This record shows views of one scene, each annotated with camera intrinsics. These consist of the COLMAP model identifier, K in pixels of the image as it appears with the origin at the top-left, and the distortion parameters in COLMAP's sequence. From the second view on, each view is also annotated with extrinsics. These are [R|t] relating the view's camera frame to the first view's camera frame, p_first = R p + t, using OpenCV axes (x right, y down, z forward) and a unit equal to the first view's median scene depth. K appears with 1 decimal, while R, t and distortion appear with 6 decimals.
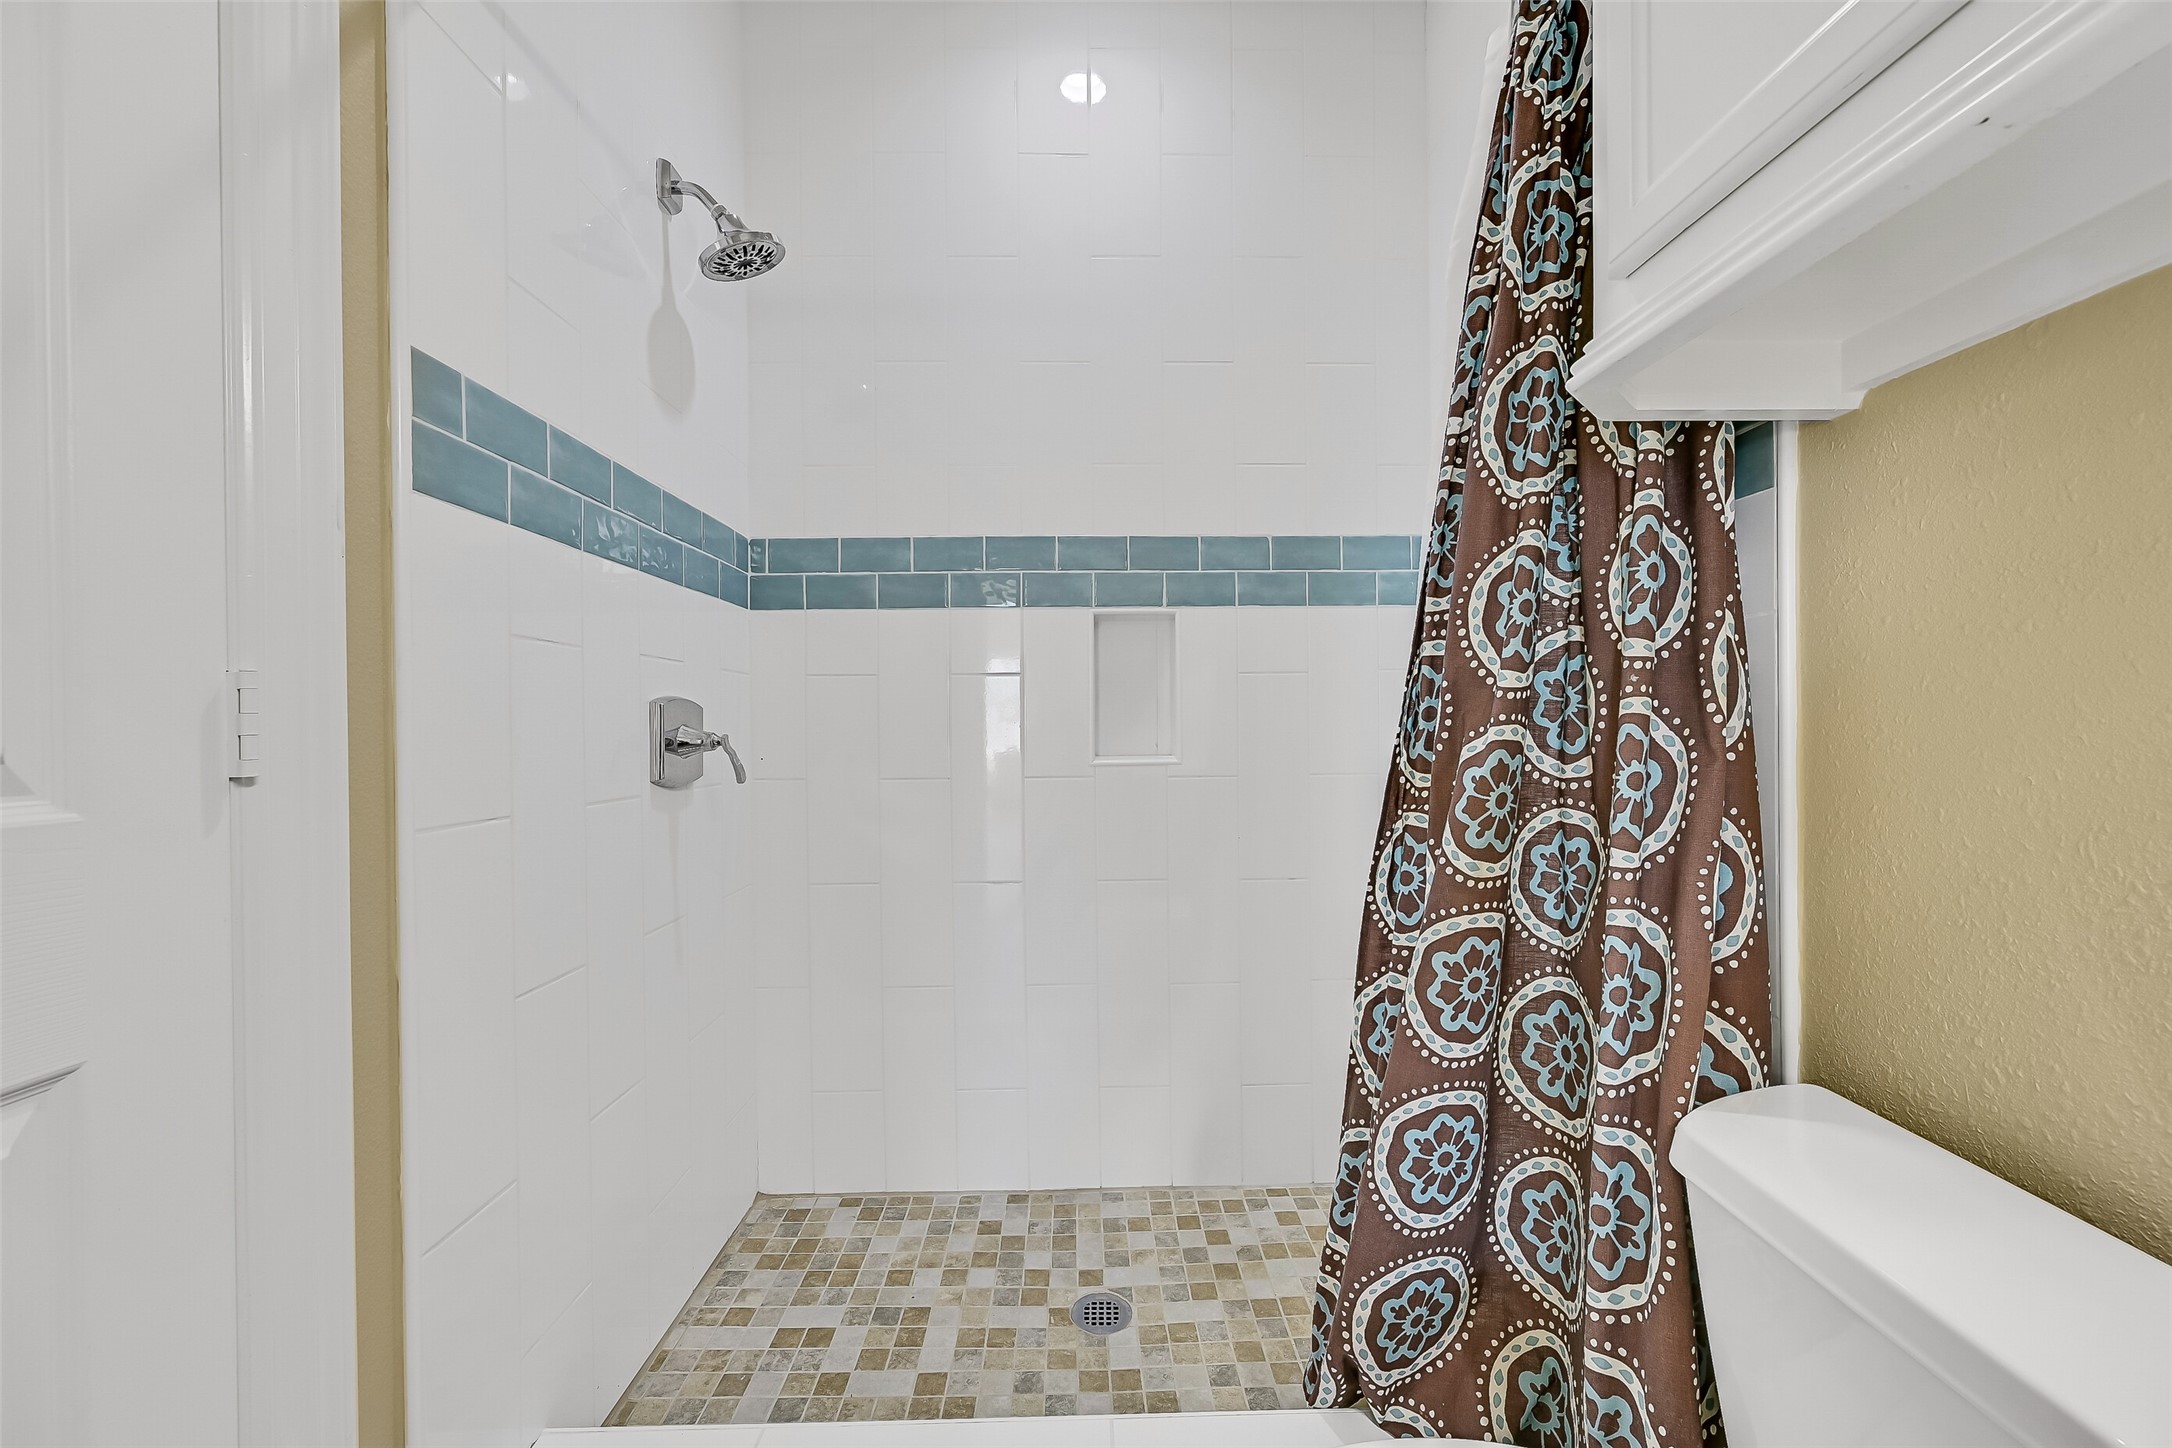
lens RADIAL K [[883.5, 0, 1086.3], [0, 883.5, 728.7], [0, 0, 1]] dist [-0.000137, 0.000032]
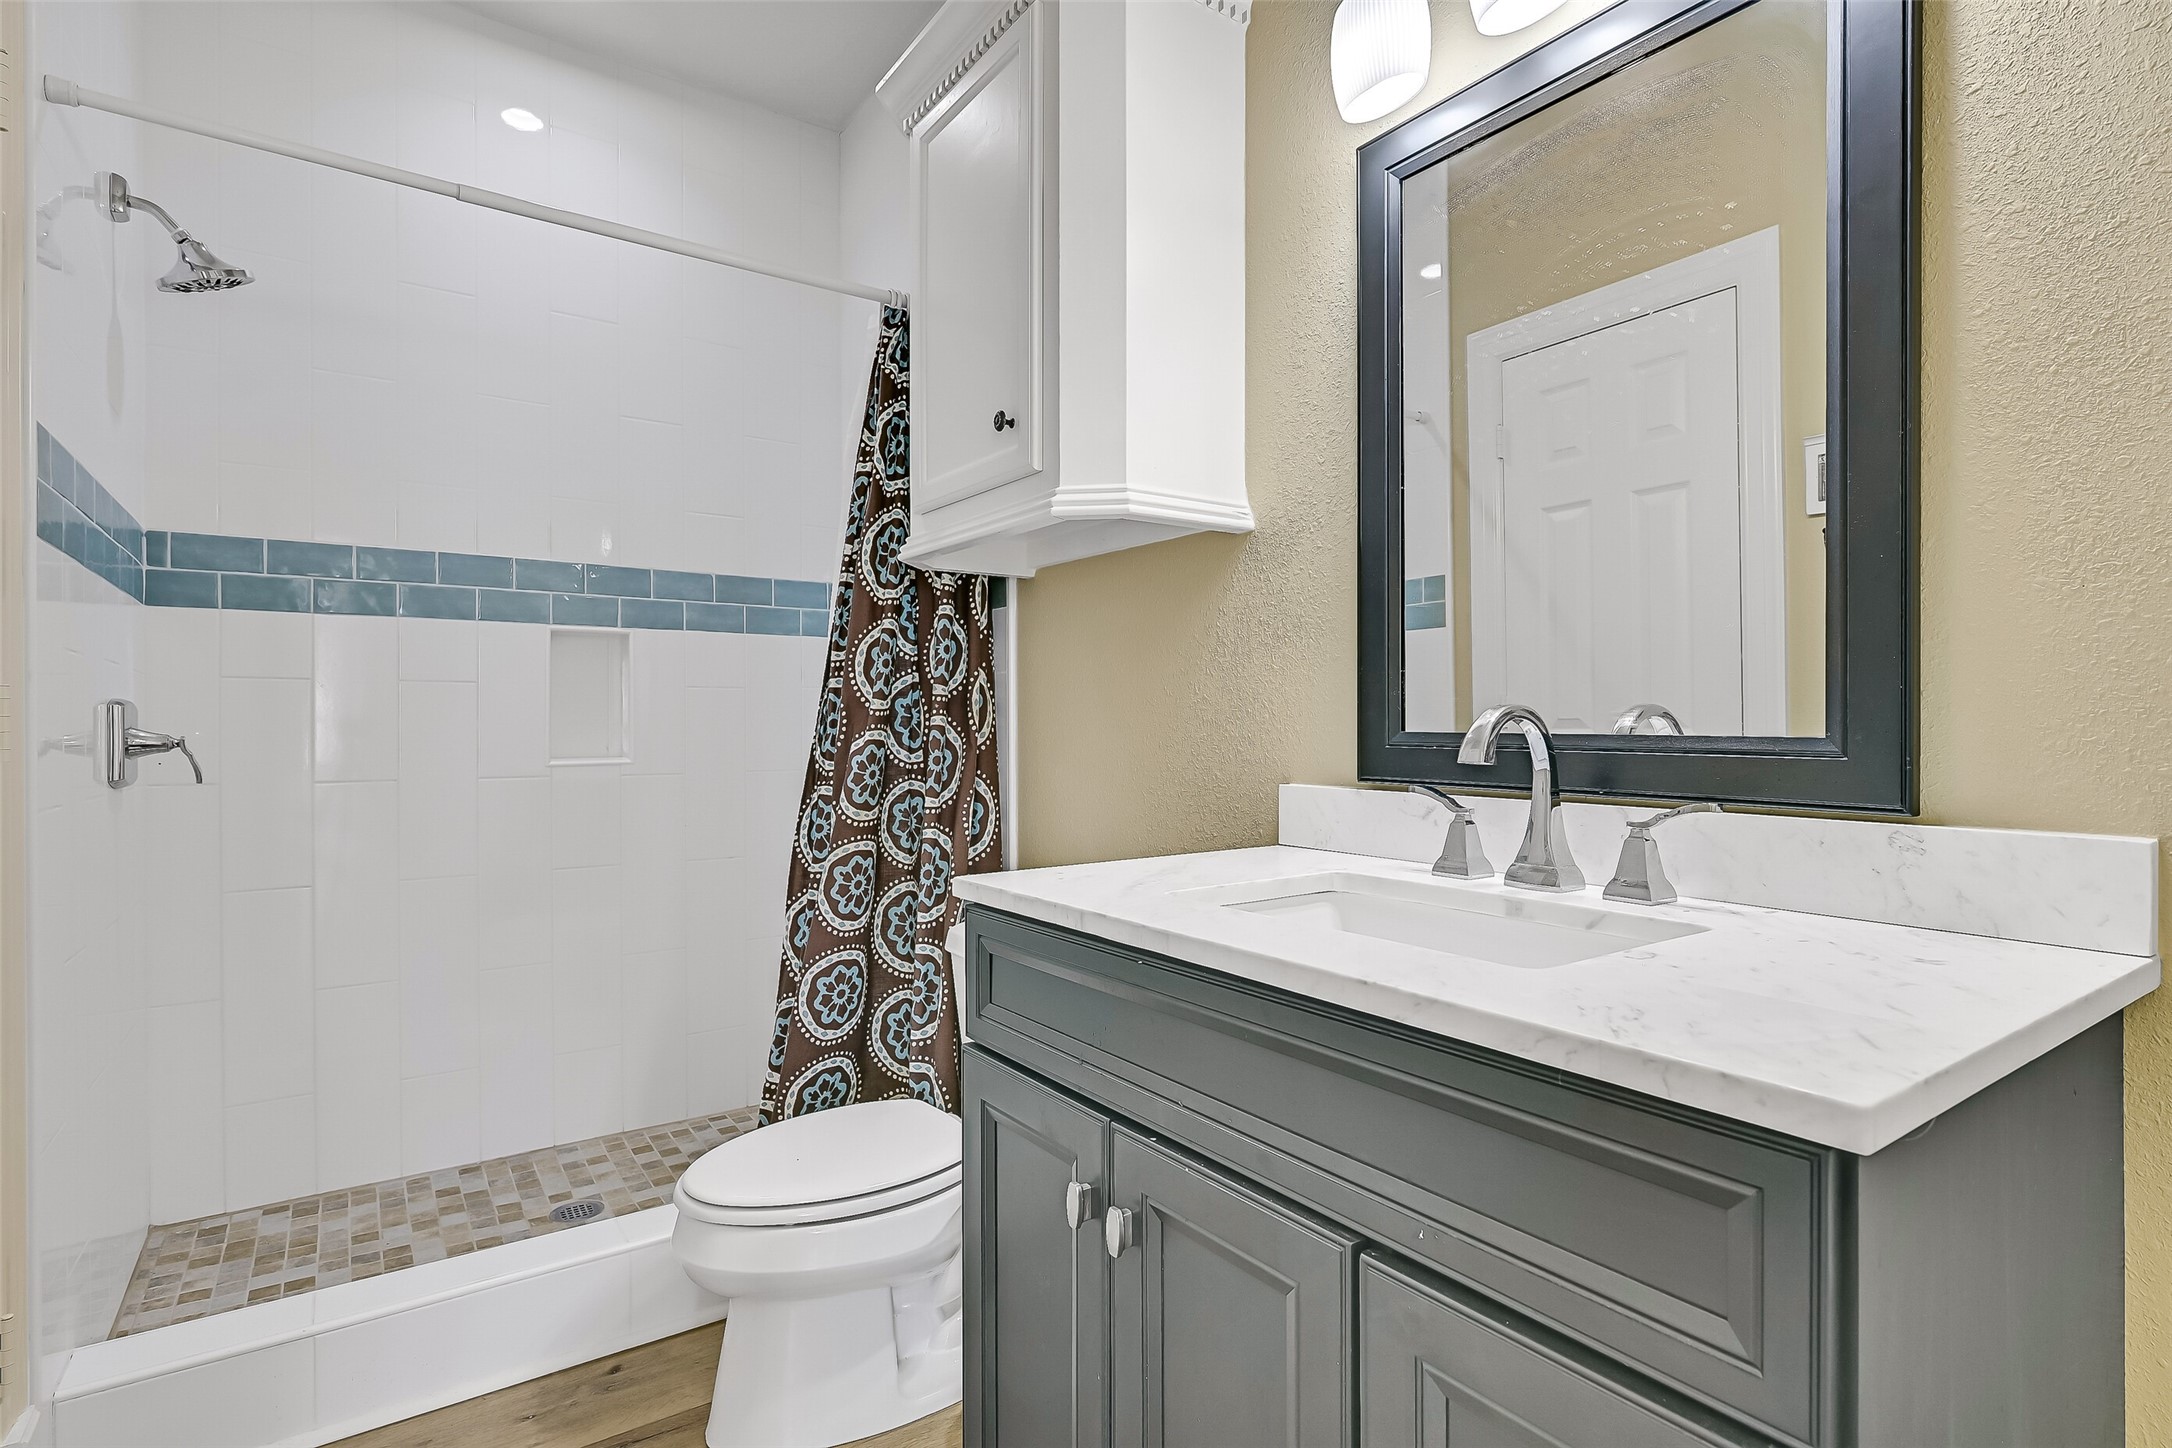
lens RADIAL K [[1022.0, 0, 1083.2], [0, 1022.0, 729.2], [0, 0, 1]] dist [-0.000103, 0.000664]
pose [[0.831411, 0.004984, 0.555635, -0.275430], [-0.001680, 0.999978, -0.006455, 0.004667], [-0.555655, 0.004433, 0.831401, -0.823535]]
